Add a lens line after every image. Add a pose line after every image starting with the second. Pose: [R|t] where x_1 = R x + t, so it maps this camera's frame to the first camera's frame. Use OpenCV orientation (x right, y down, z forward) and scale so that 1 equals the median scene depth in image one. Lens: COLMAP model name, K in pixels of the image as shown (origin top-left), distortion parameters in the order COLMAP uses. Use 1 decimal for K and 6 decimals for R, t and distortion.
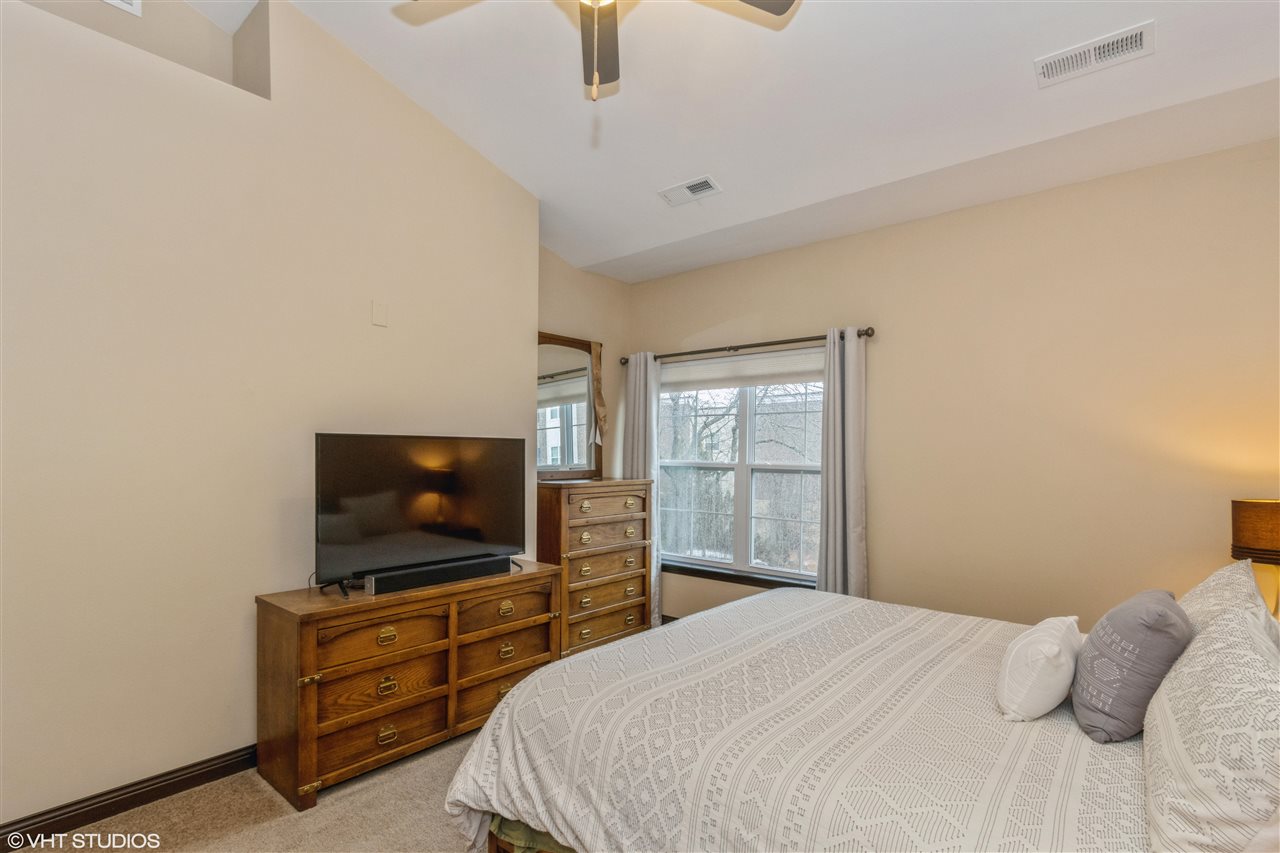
lens RADIAL K [[617.3, 0, 637.8], [0, 617.3, 463.3], [0, 0, 1]] dist [0.024815, 0.000081]
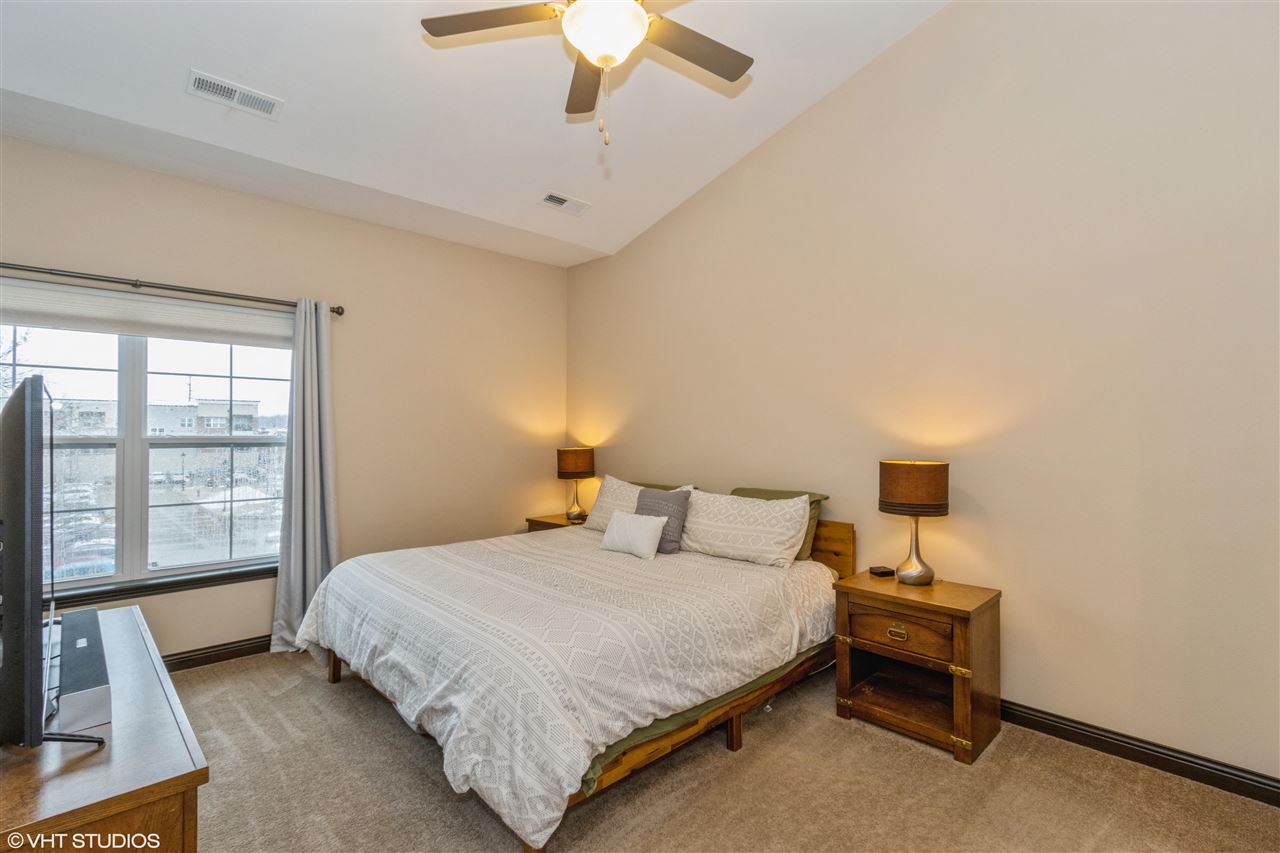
lens RADIAL K [[593.5, 0, 634.2], [0, 593.5, 431.4], [0, 0, 1]] dist [-0.001578, -0.000208]
pose [[0.114561, -0.010418, 0.993362, -1.220212], [0.013985, 0.999863, 0.008873, -0.011540], [-0.993318, 0.012875, 0.114691, 0.796914]]
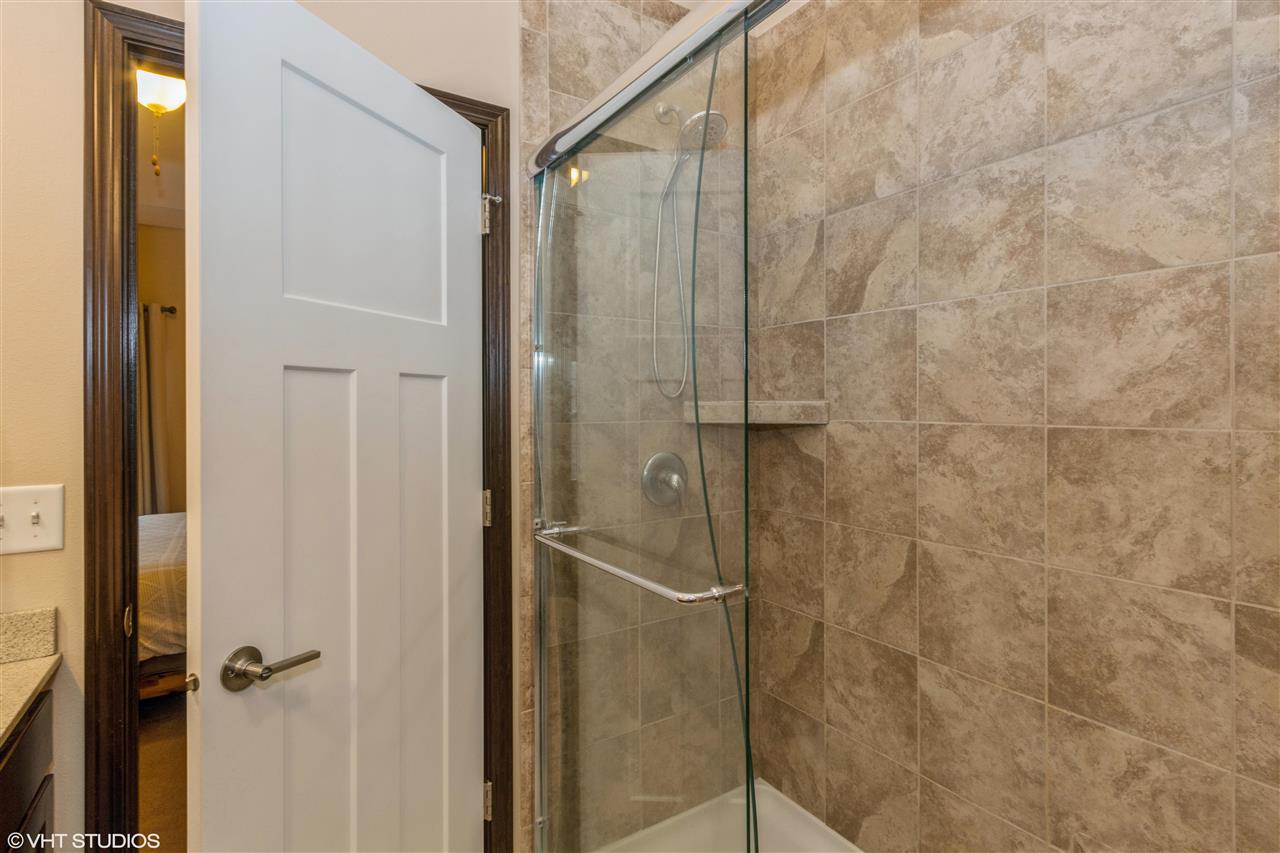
lens RADIAL K [[628.7, 0, 637.4], [0, 628.7, 409.6], [0, 0, 1]] dist [-0.001781, -0.000576]
pose [[0.293256, -0.006350, 0.956013, -1.169851], [0.019383, 0.999812, 0.000695, 0.013520], [-0.955837, 0.018327, 0.293324, -0.544451]]
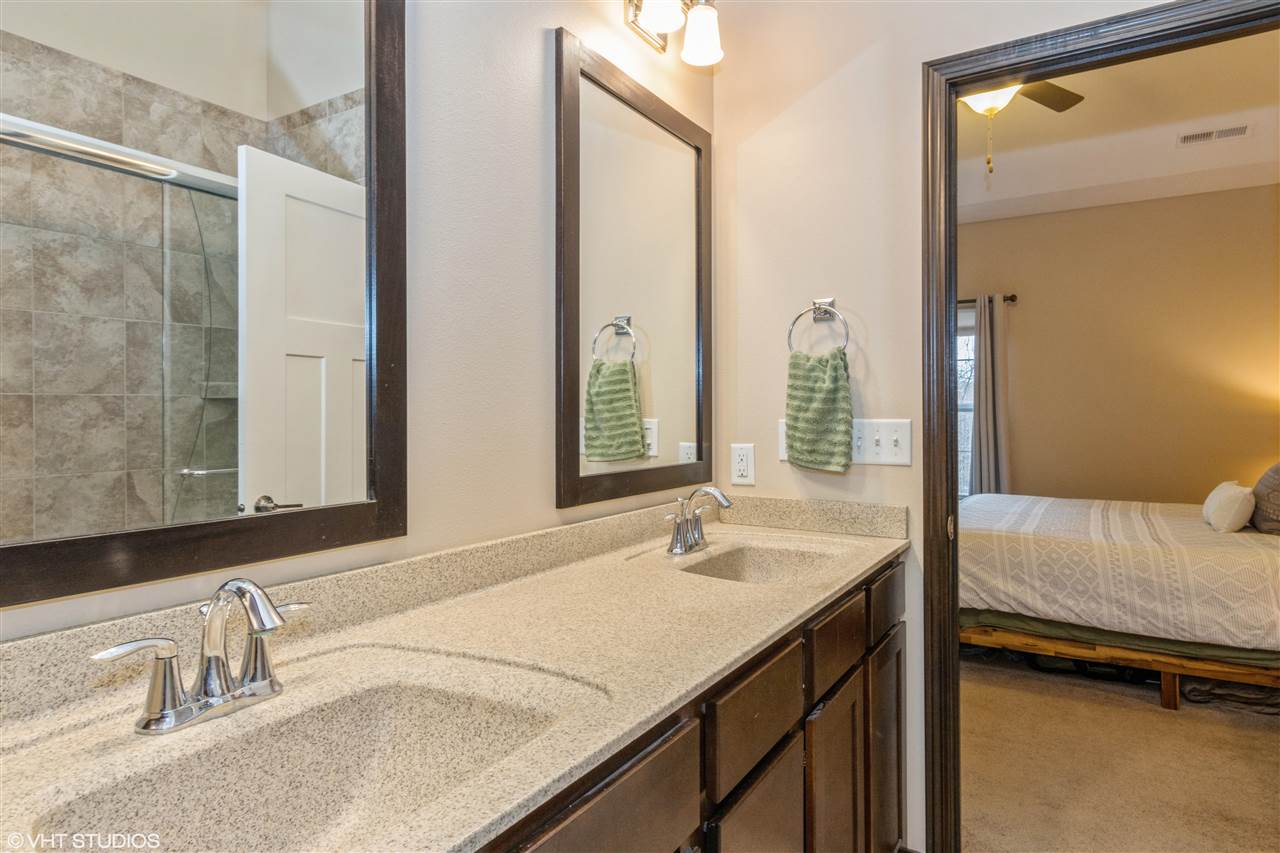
lens RADIAL K [[737.2, 0, 641.1], [0, 737.2, 411.4], [0, 0, 1]] dist [0.007035, 0.000255]
pose [[0.988490, -0.009873, 0.150965, -1.269581], [0.012845, 0.999742, -0.018723, 0.081743], [-0.150742, 0.020447, 0.988362, -0.777841]]
